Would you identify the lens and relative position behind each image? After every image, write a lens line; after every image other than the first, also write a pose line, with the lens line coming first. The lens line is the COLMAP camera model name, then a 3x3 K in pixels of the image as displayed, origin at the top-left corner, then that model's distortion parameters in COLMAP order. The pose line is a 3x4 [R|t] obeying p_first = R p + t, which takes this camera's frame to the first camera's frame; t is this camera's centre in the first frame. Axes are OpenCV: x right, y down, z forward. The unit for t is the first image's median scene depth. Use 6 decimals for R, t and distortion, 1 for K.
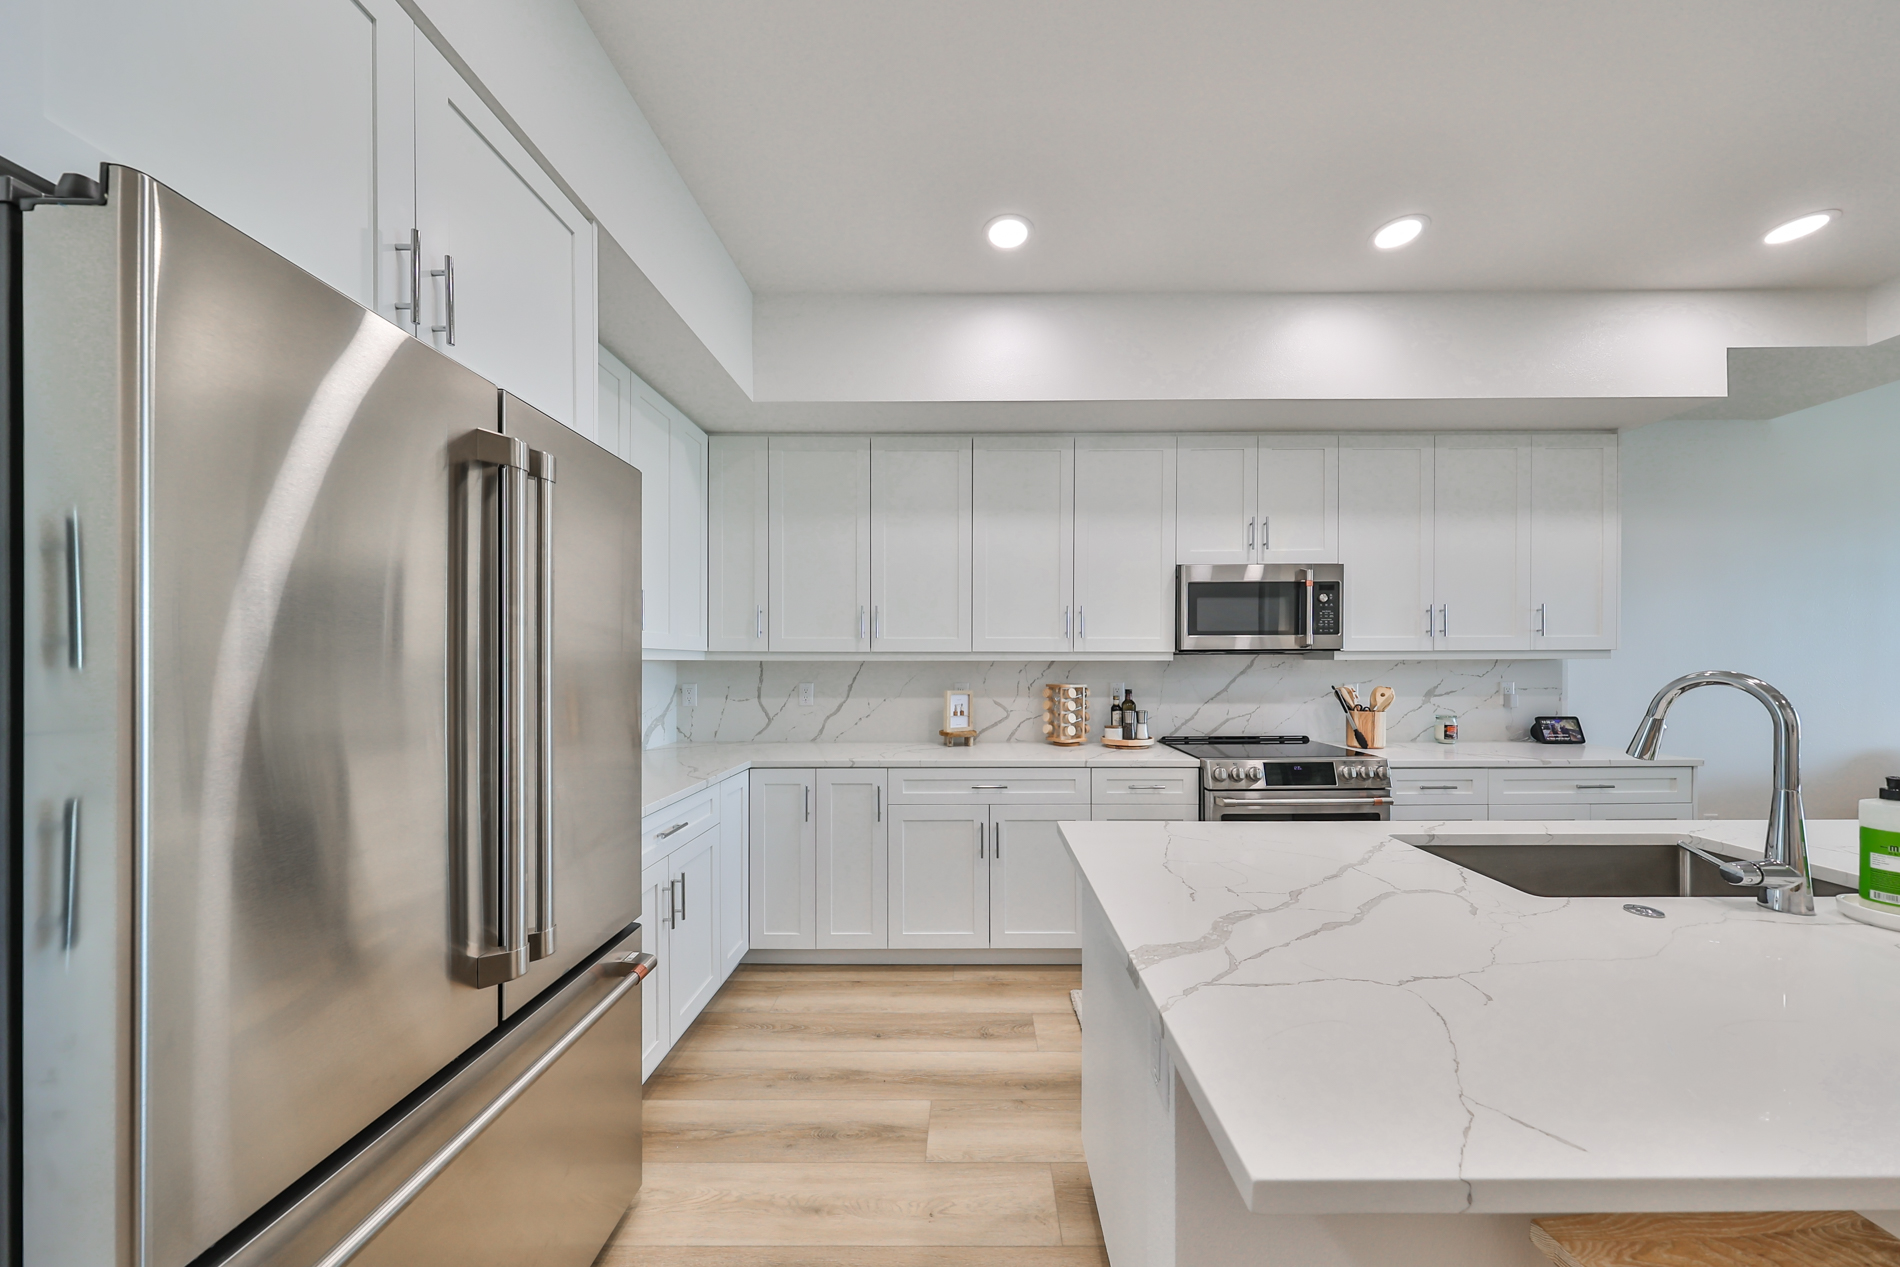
lens RADIAL K [[601.4, 0, 970.9], [0, 601.4, 664.0], [0, 0, 1]] dist [-0.000826, -0.000023]
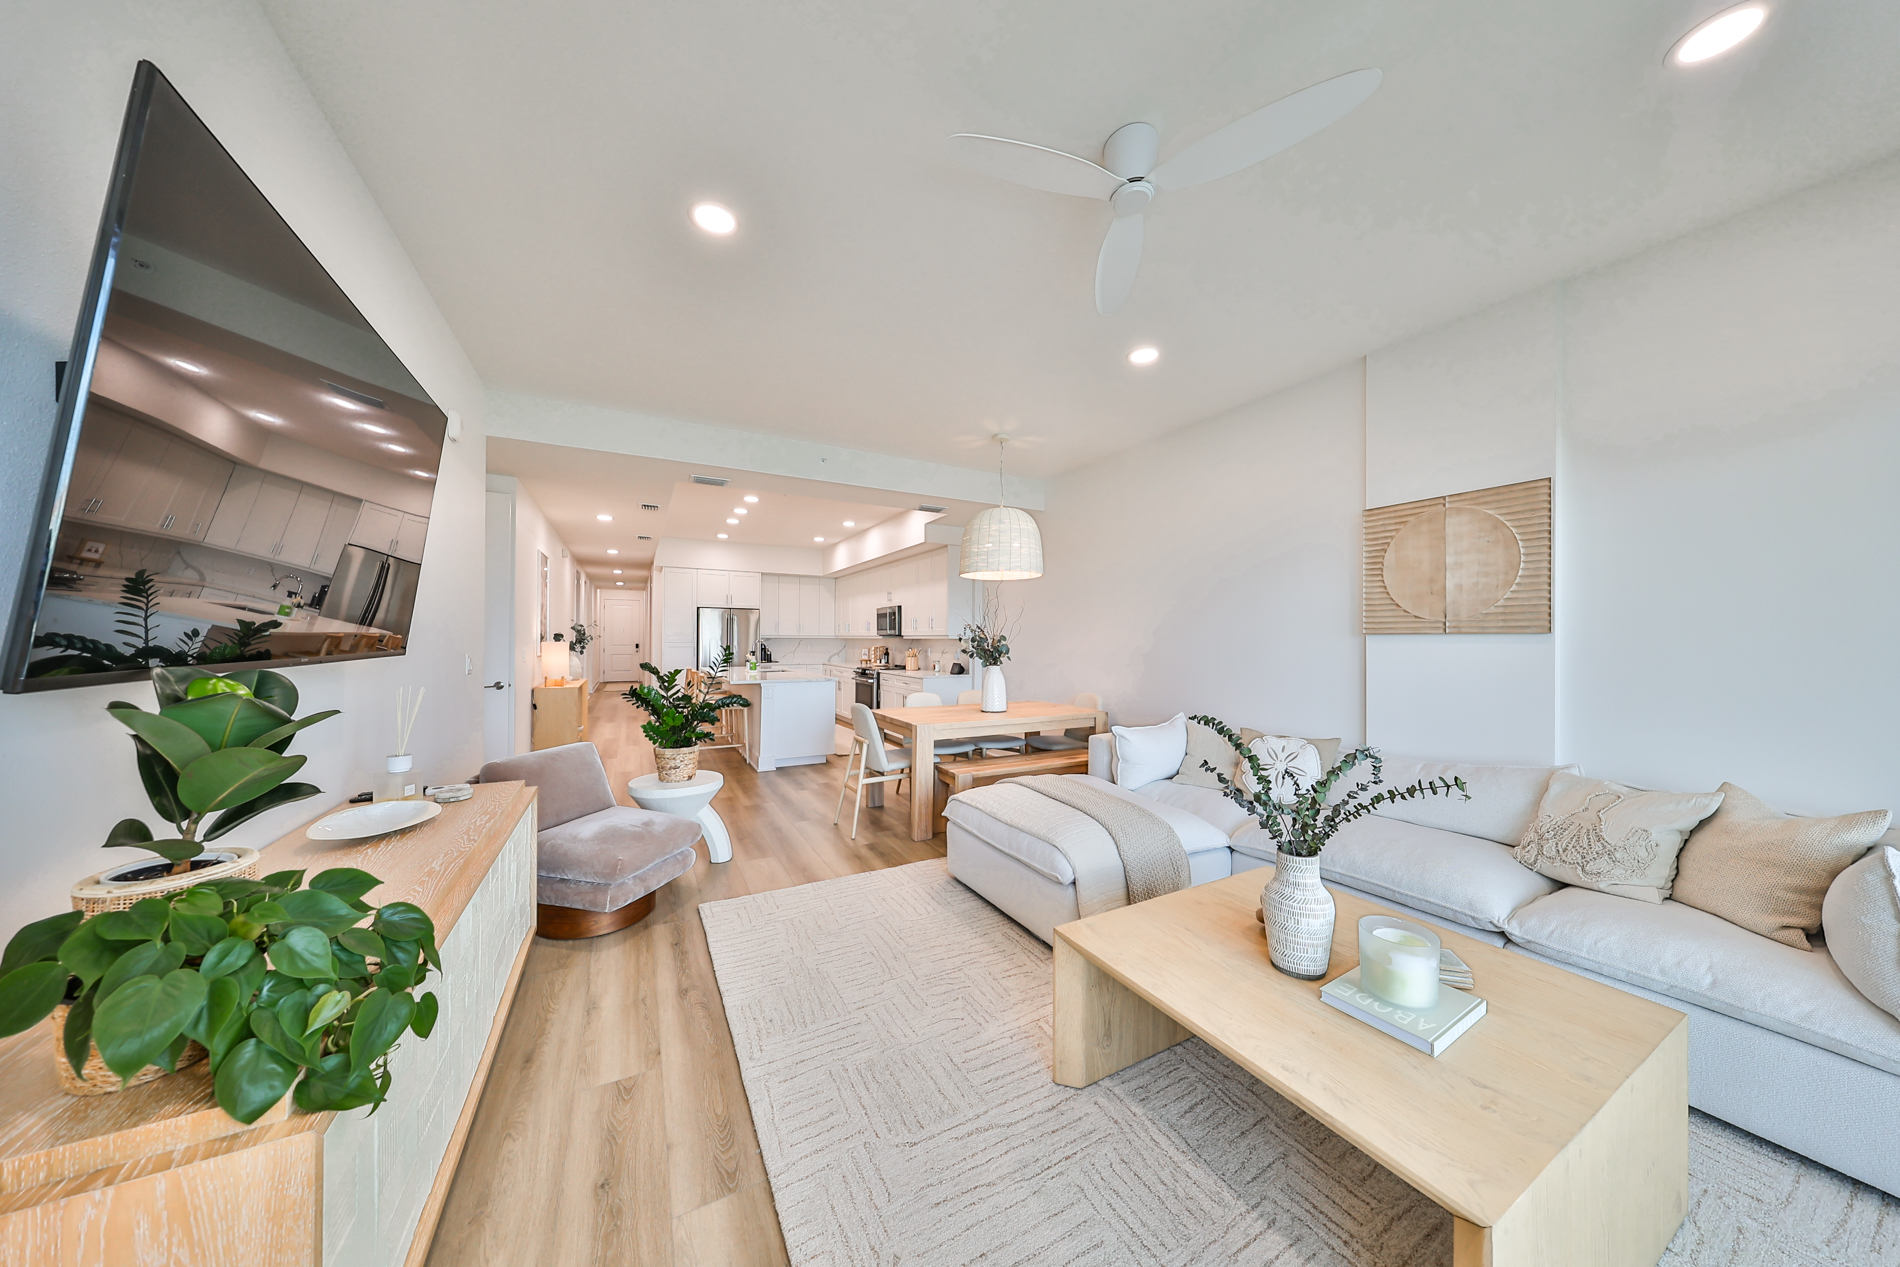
lens RADIAL K [[592.5, 0, 960.2], [0, 592.5, 640.0], [0, 0, 1]] dist [0.000070, 0.000016]
pose [[0.489019, 0.006153, -0.872251, 3.197759], [-0.006359, 0.999974, 0.003489, -0.012735], [0.872250, 0.003840, 0.489045, -0.134398]]
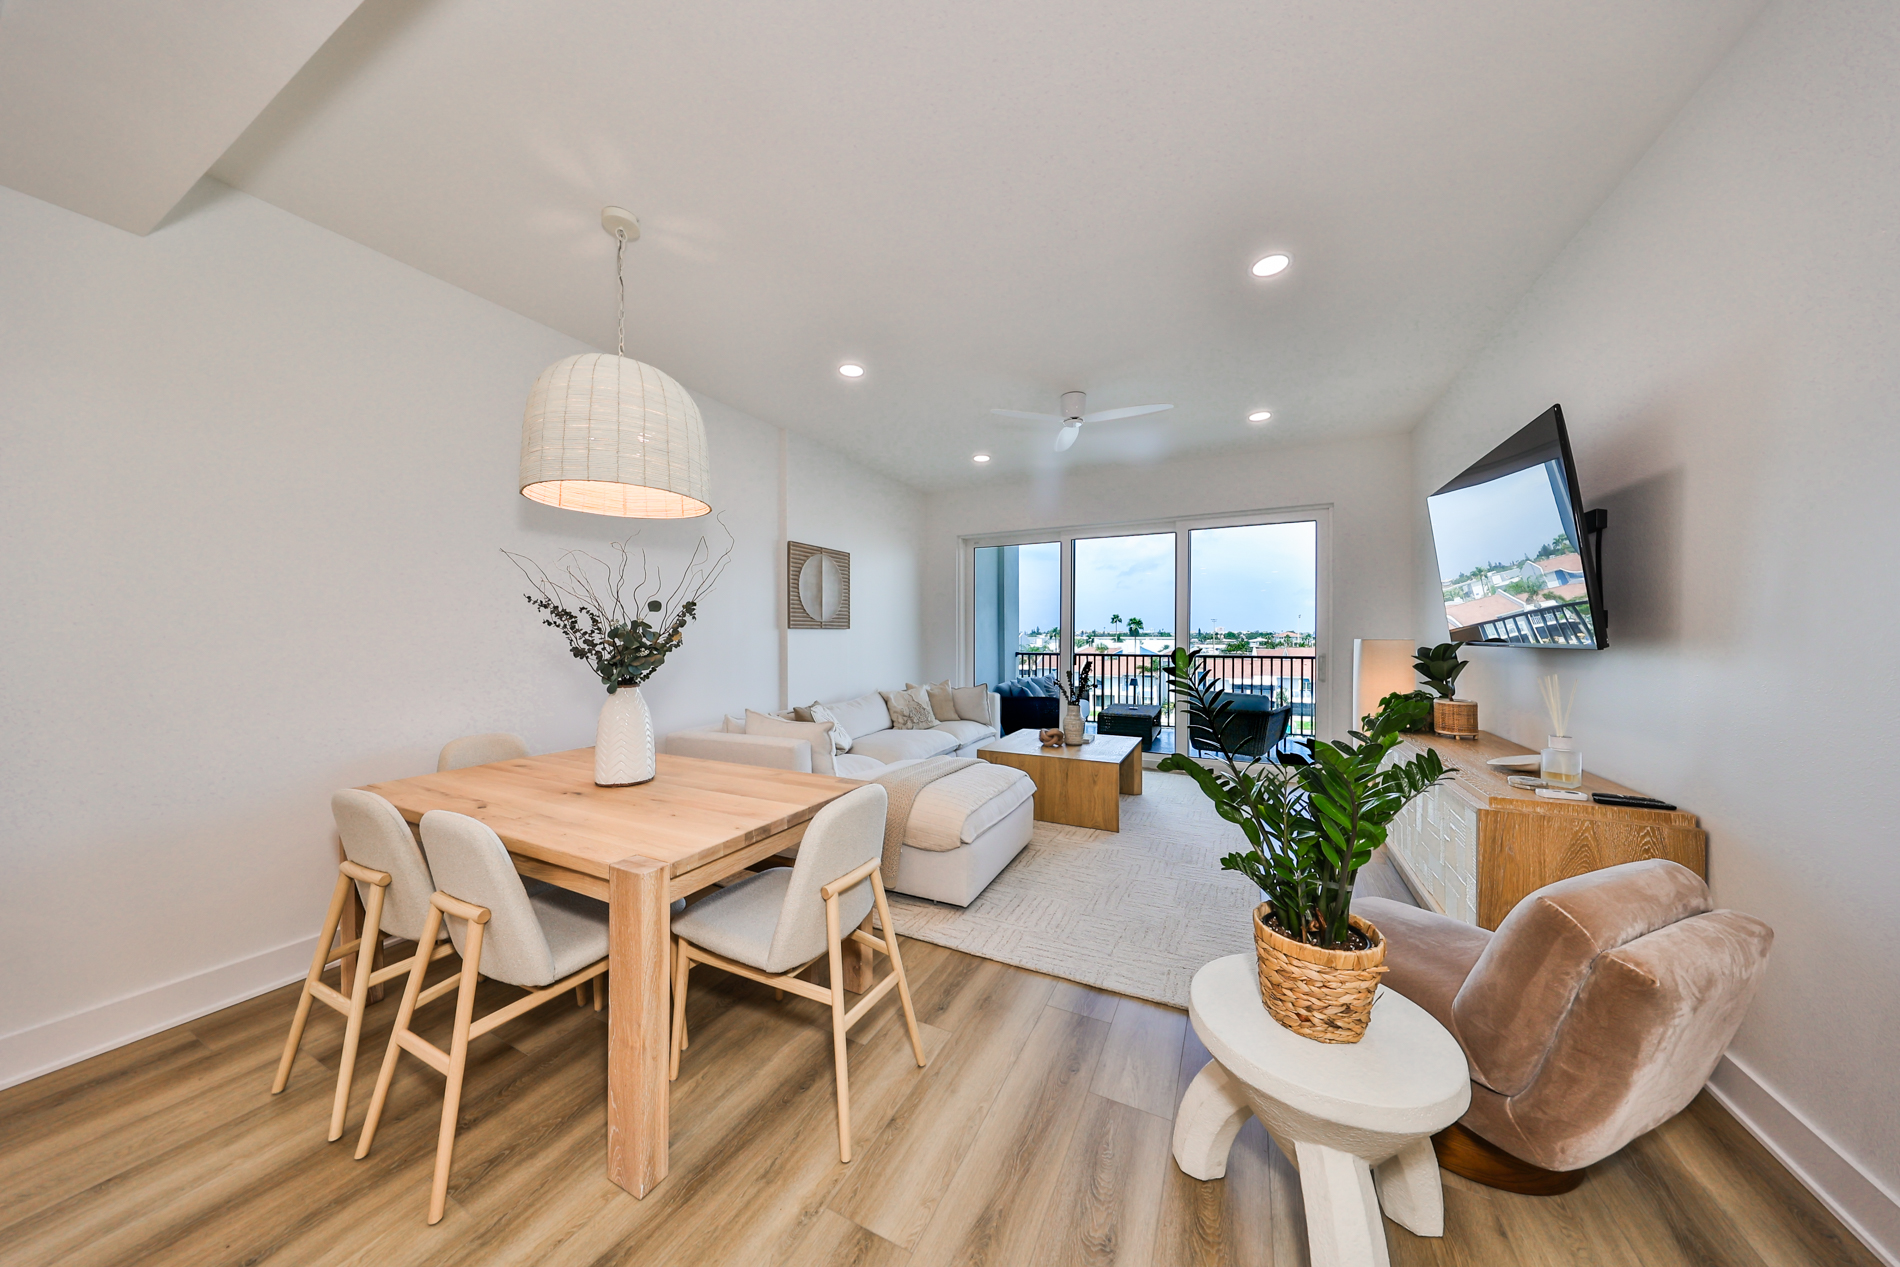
lens RADIAL K [[580.4, 0, 950.0], [0, 580.4, 633.5], [0, 0, 1]] dist [-0.000998, -0.000137]
pose [[0.443360, 0.004735, 0.896331, 1.330511], [-0.000595, 0.999987, -0.004989, -0.002851], [-0.896343, 0.001678, 0.443357, 0.008326]]
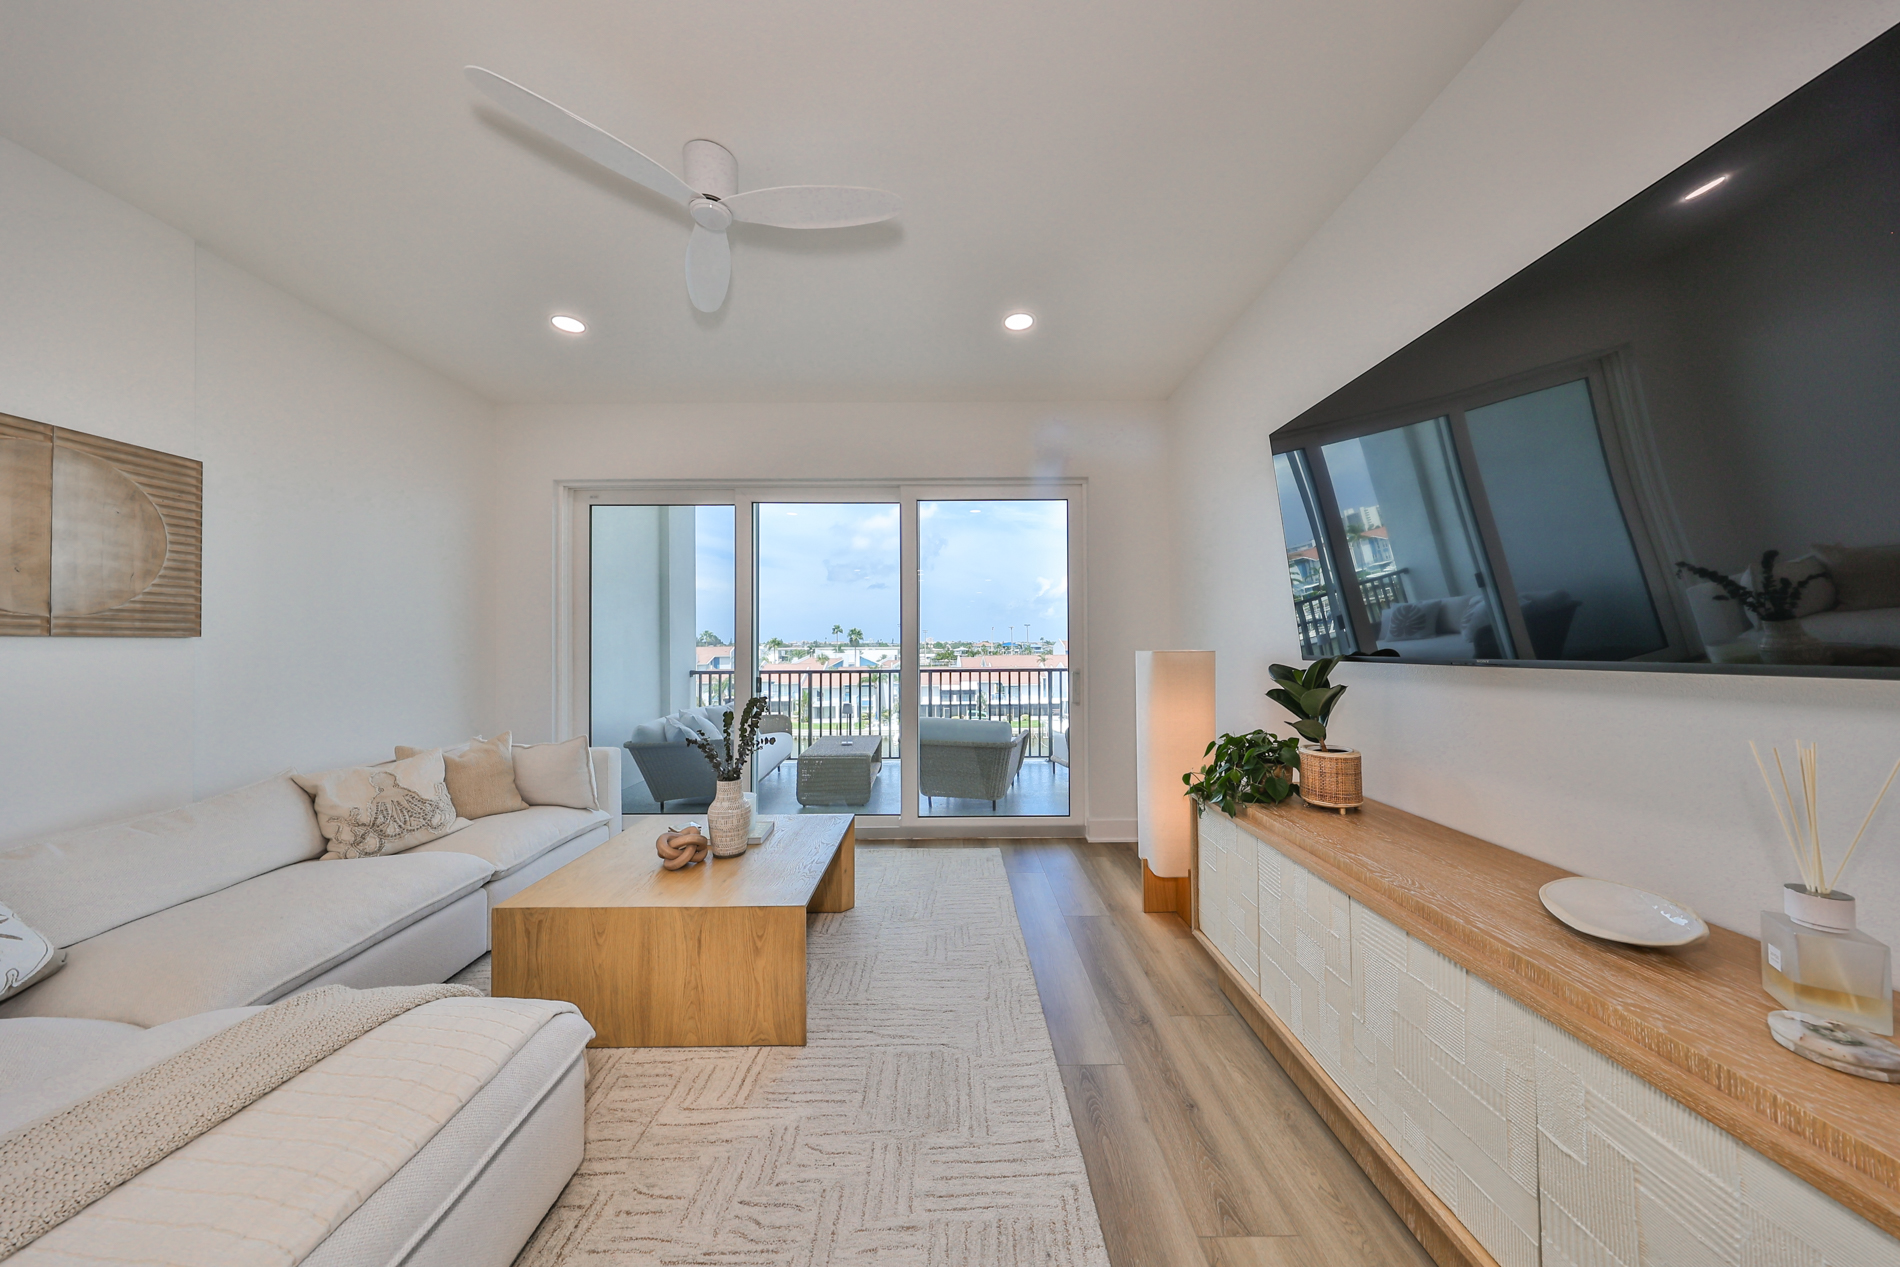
lens RADIAL K [[588.5, 0, 952.8], [0, 588.5, 635.6], [0, 0, 1]] dist [-0.001370, -0.000026]
pose [[-0.013051, 0.017909, 0.999754, 2.025714], [0.006356, 0.999821, -0.017827, -0.007306], [-0.999895, 0.006122, -0.013163, 0.091369]]
